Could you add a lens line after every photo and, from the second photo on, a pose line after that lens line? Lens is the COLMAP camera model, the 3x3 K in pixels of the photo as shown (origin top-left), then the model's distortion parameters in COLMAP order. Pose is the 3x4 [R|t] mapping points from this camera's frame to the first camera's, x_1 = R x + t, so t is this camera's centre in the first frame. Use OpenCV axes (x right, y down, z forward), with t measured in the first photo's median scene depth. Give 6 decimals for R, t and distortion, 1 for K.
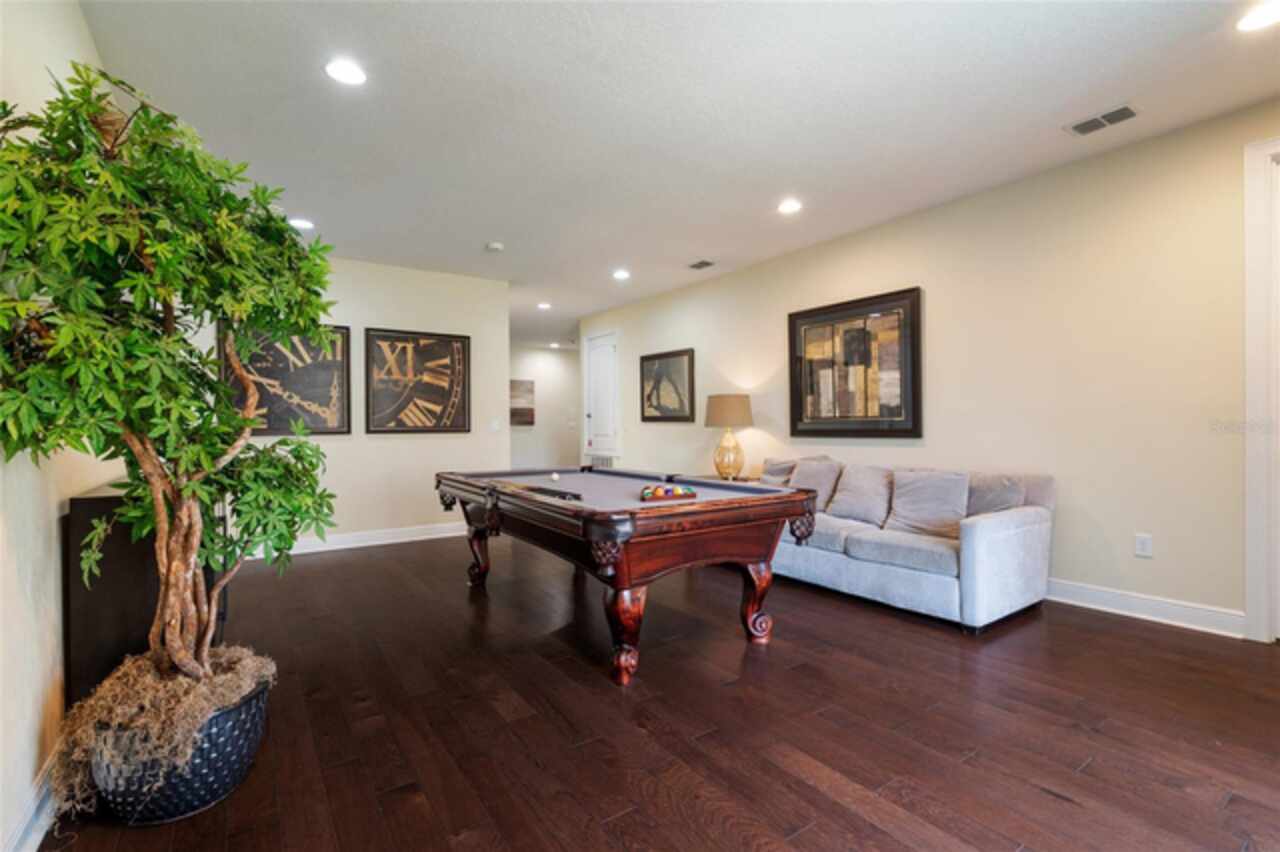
lens RADIAL K [[597.2, 0, 634.1], [0, 597.2, 419.4], [0, 0, 1]] dist [-0.003252, 0.002102]
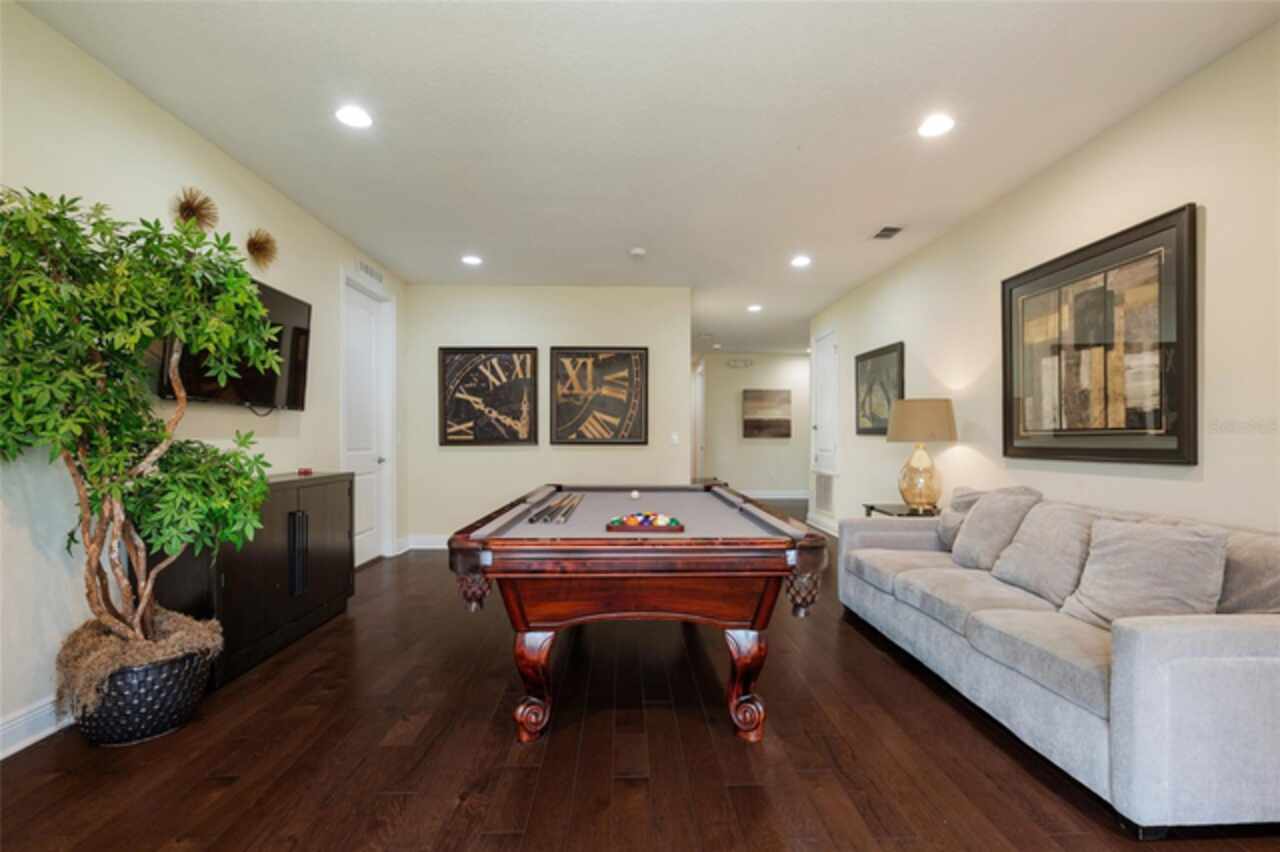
lens RADIAL K [[597.2, 0, 637.7], [0, 597.2, 438.1], [0, 0, 1]] dist [-0.003252, 0.002102]
pose [[0.836575, 0.007206, -0.547804, 0.296769], [-0.000537, 0.999924, 0.012333, -0.001549], [0.547851, -0.010023, 0.836516, 0.190181]]
